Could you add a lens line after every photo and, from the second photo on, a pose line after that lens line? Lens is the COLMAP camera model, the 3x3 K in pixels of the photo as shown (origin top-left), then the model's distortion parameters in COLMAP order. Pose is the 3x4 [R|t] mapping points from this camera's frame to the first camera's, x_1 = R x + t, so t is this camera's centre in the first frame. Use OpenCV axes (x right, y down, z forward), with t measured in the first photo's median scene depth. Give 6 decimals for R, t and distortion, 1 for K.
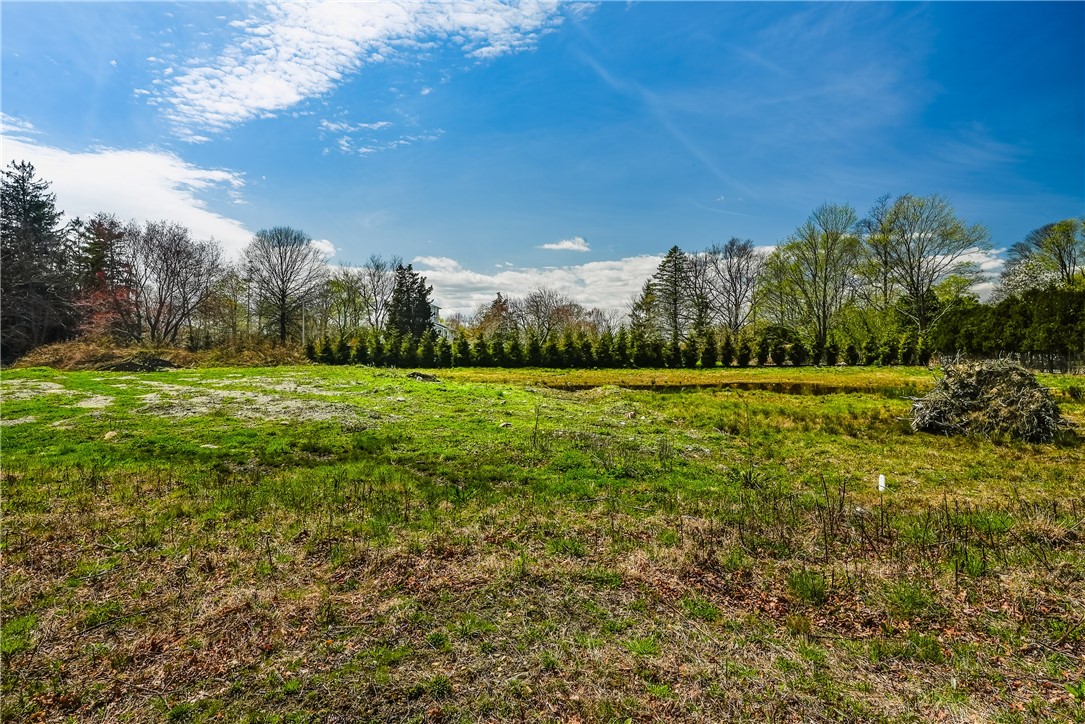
lens RADIAL K [[595.3, 0, 542.5], [0, 595.3, 362.0], [0, 0, 1]] dist [-0.000182, 0.000194]
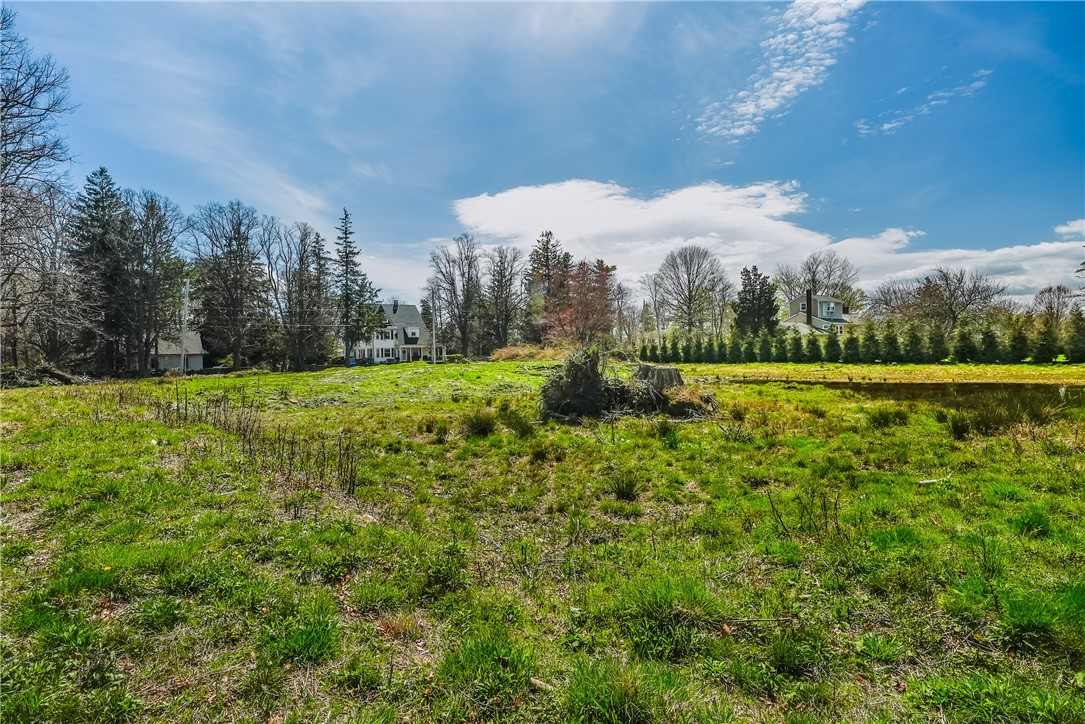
lens RADIAL K [[595.3, 0, 542.5], [0, 595.3, 362.0], [0, 0, 1]] dist [-0.000182, 0.000194]
pose [[0.585138, 0.005463, -0.810915, 0.425549], [0.003492, 0.999951, 0.009256, -0.002043], [0.810926, -0.008248, 0.585090, 0.058452]]
